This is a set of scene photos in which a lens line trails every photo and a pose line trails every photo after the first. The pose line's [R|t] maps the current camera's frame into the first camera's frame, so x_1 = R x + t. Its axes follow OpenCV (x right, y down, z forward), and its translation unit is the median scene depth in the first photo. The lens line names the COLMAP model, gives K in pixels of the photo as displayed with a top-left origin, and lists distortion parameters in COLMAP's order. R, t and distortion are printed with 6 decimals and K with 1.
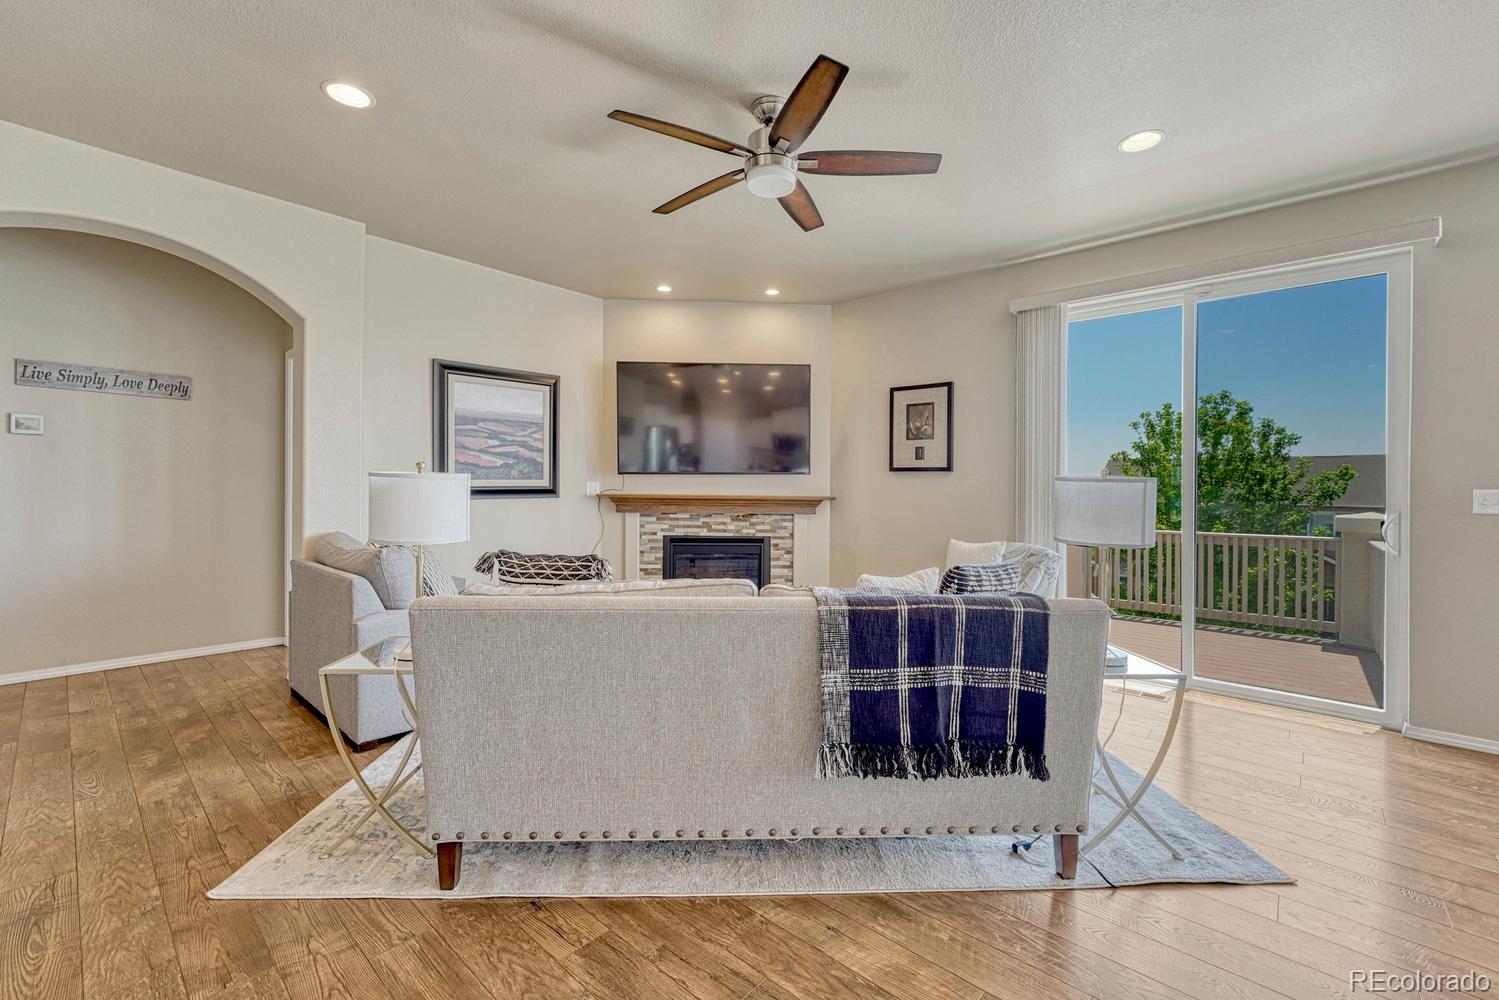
lens RADIAL K [[633.1, 0, 749.5], [0, 633.1, 494.2], [0, 0, 1]] dist [-0.008821, 0.000391]
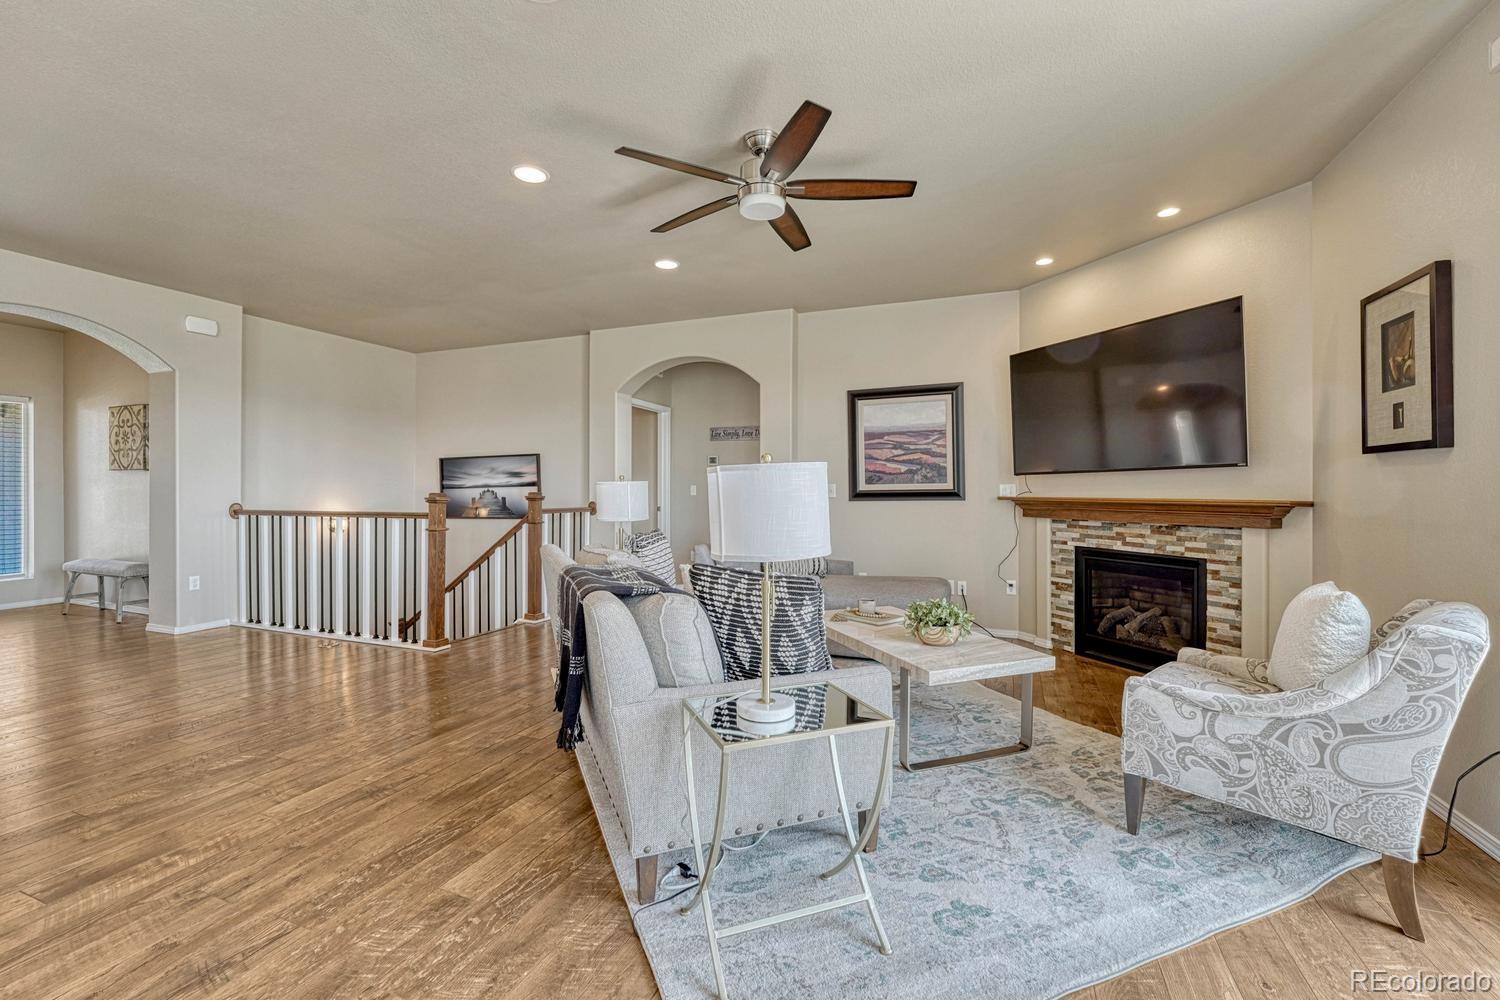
lens RADIAL K [[633.5, 0, 750.0], [0, 633.5, 494.2], [0, 0, 1]] dist [-0.008821, 0.000391]
pose [[0.335645, -0.004990, -0.941975, 0.531292], [-0.007211, 0.999943, -0.007867, 0.005943], [0.941961, 0.009433, 0.335589, 0.315770]]
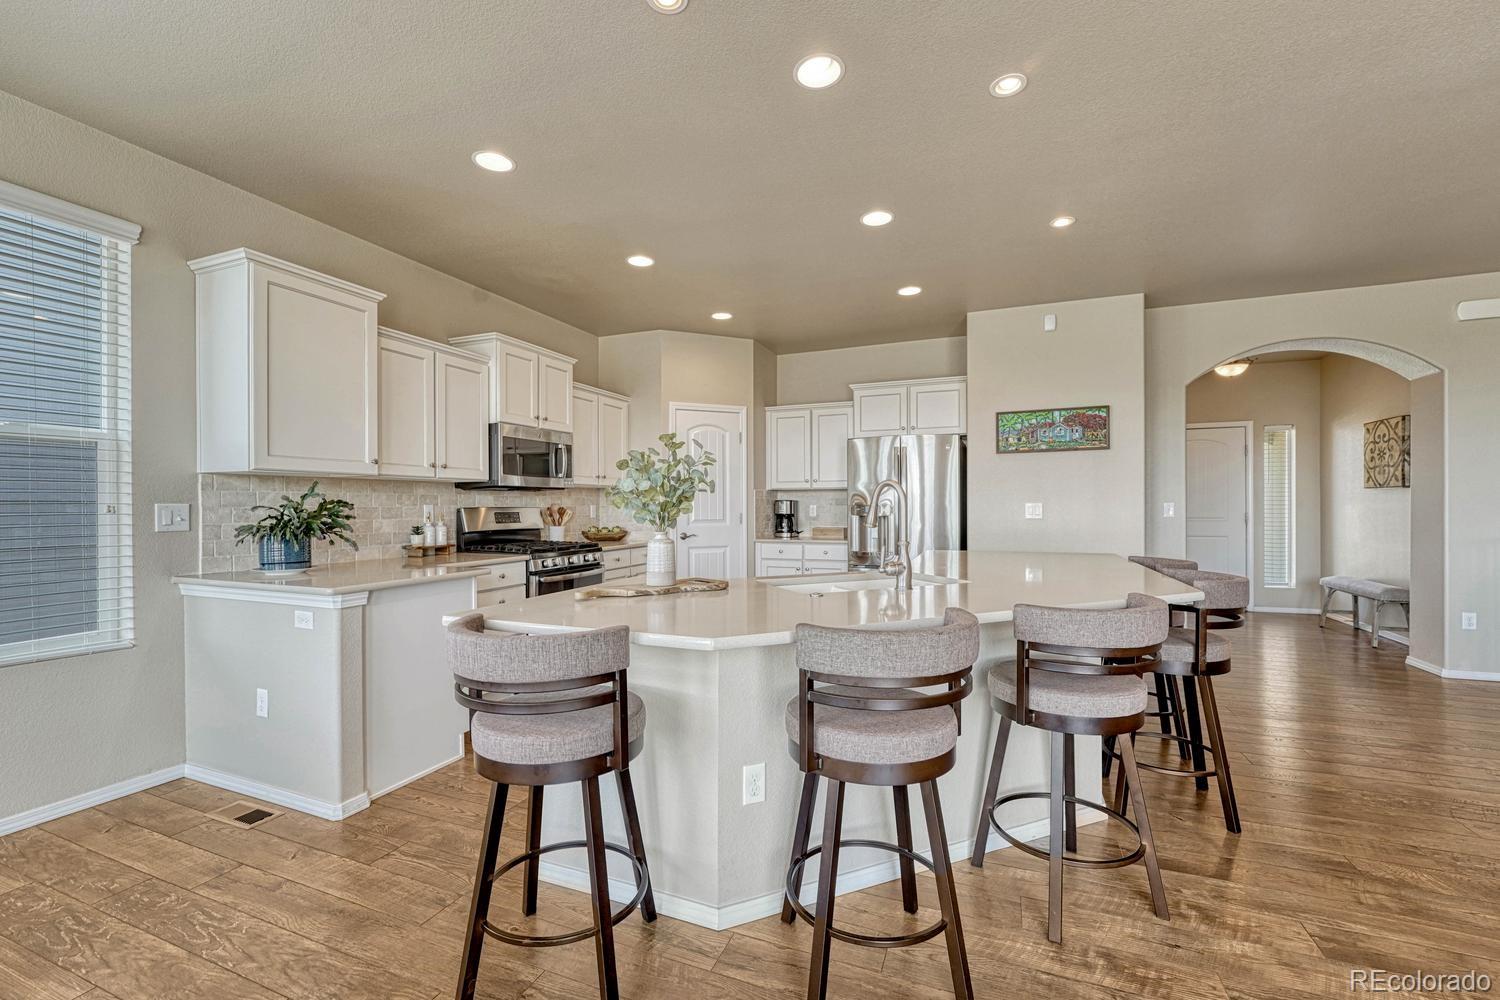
lens RADIAL K [[620.4, 0, 746.2], [0, 620.4, 508.6], [0, 0, 1]] dist [-0.011980, 0.000674]
pose [[-0.942827, -0.004390, -0.333253, 0.465075], [-0.007416, 0.999942, 0.007811, -0.002634], [0.333200, 0.009836, -0.942805, 0.263617]]
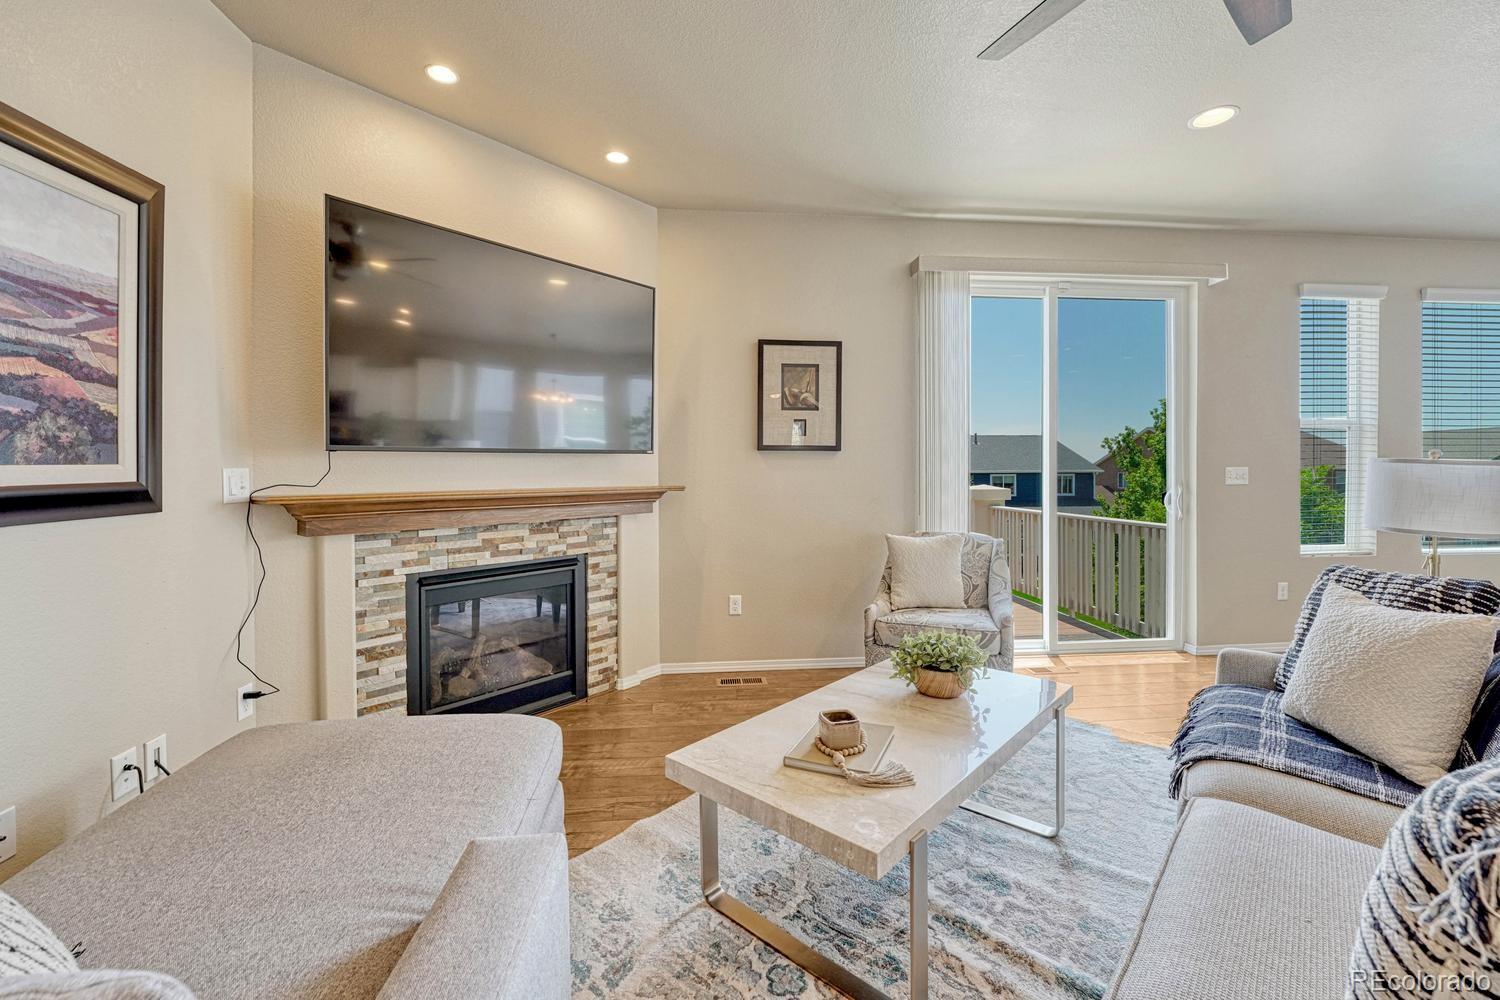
lens RADIAL K [[635.4, 0, 751.4], [0, 635.4, 470.1], [0, 0, 1]] dist [-0.002876, 0.000043]
pose [[0.680698, -0.013157, 0.732446, -0.326061], [0.018060, 0.999836, 0.001176, -0.012943], [-0.732342, 0.012427, 0.680824, 0.473712]]
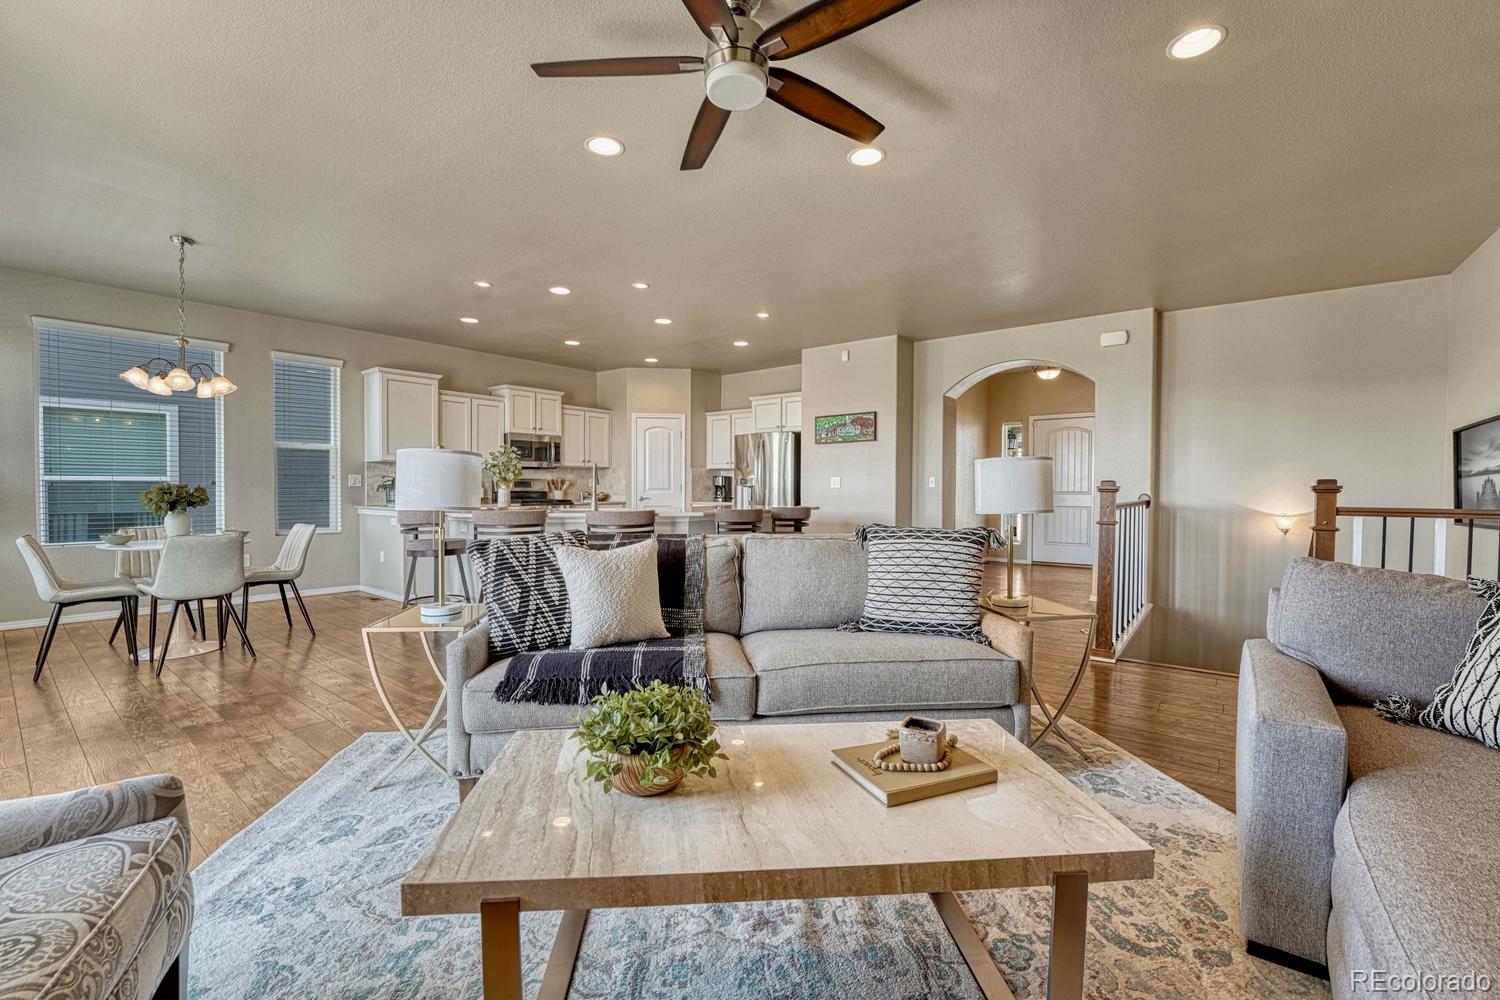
lens RADIAL K [[629.7, 0, 750.0], [0, 629.7, 500.0], [0, 0, 1]] dist [-0.028909, 0.000202]
pose [[-0.997876, -0.011083, -0.064186, 0.034719], [-0.012762, 0.999585, 0.025814, 0.009496], [0.063874, 0.026579, -0.997604, 0.916938]]
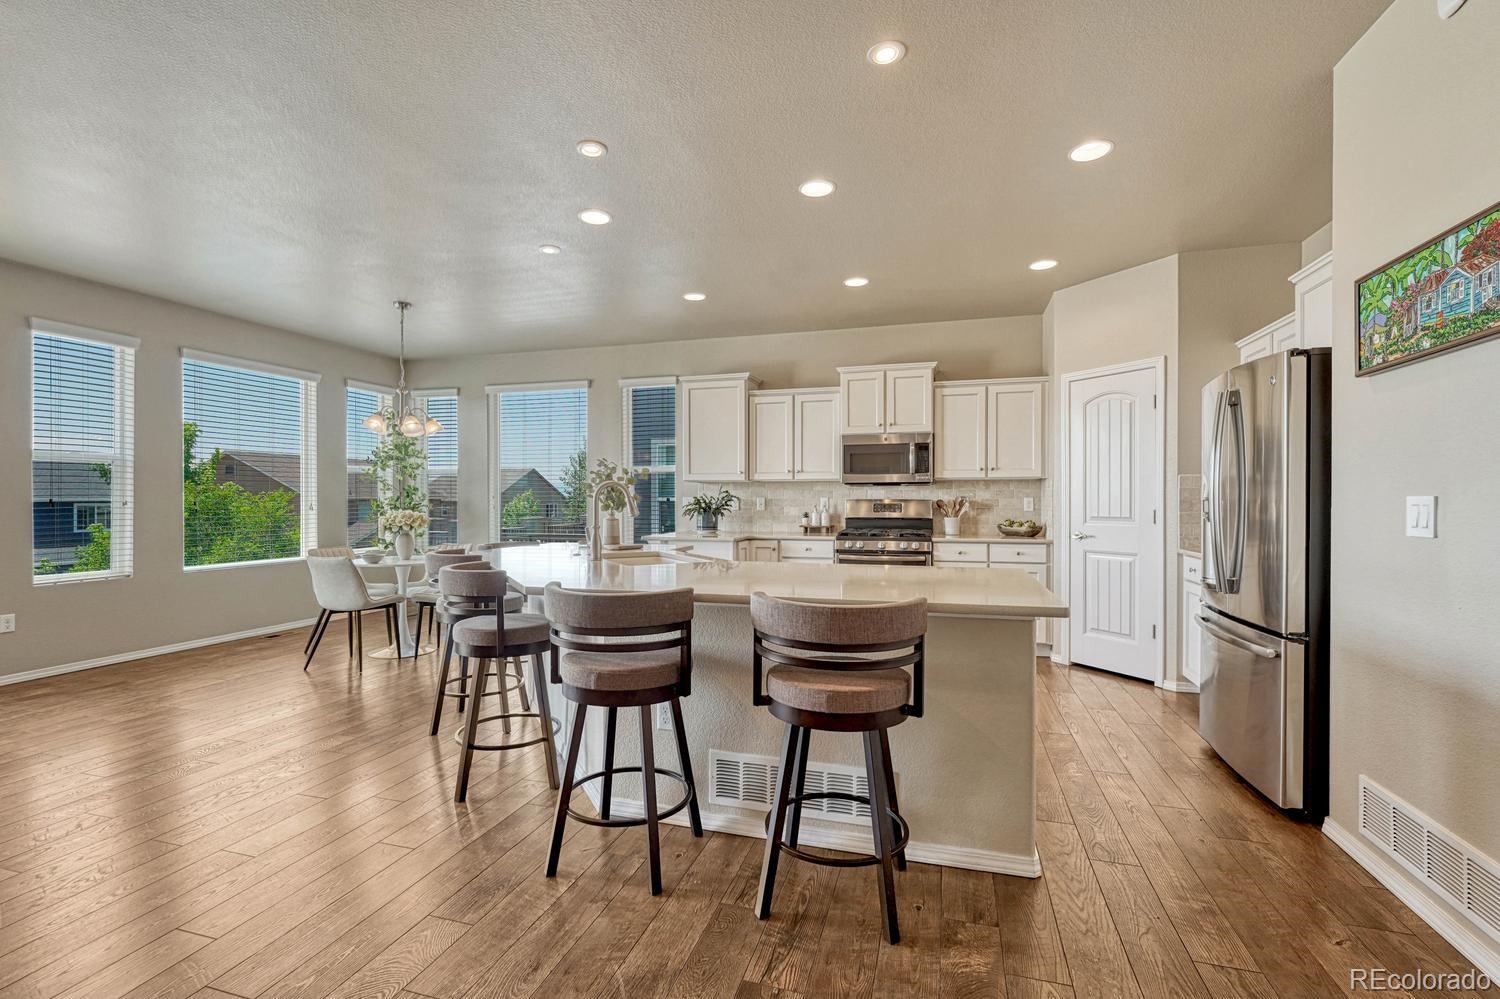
lens RADIAL K [[665.2, 0, 742.9], [0, 665.2, 503.3], [0, 0, 1]] dist [0.000806, 0.000164]
pose [[-0.423359, -0.015406, 0.905831, -0.420534], [0.002121, 0.999836, 0.017996, -0.009735], [-0.905959, 0.009540, -0.423257, 0.042430]]
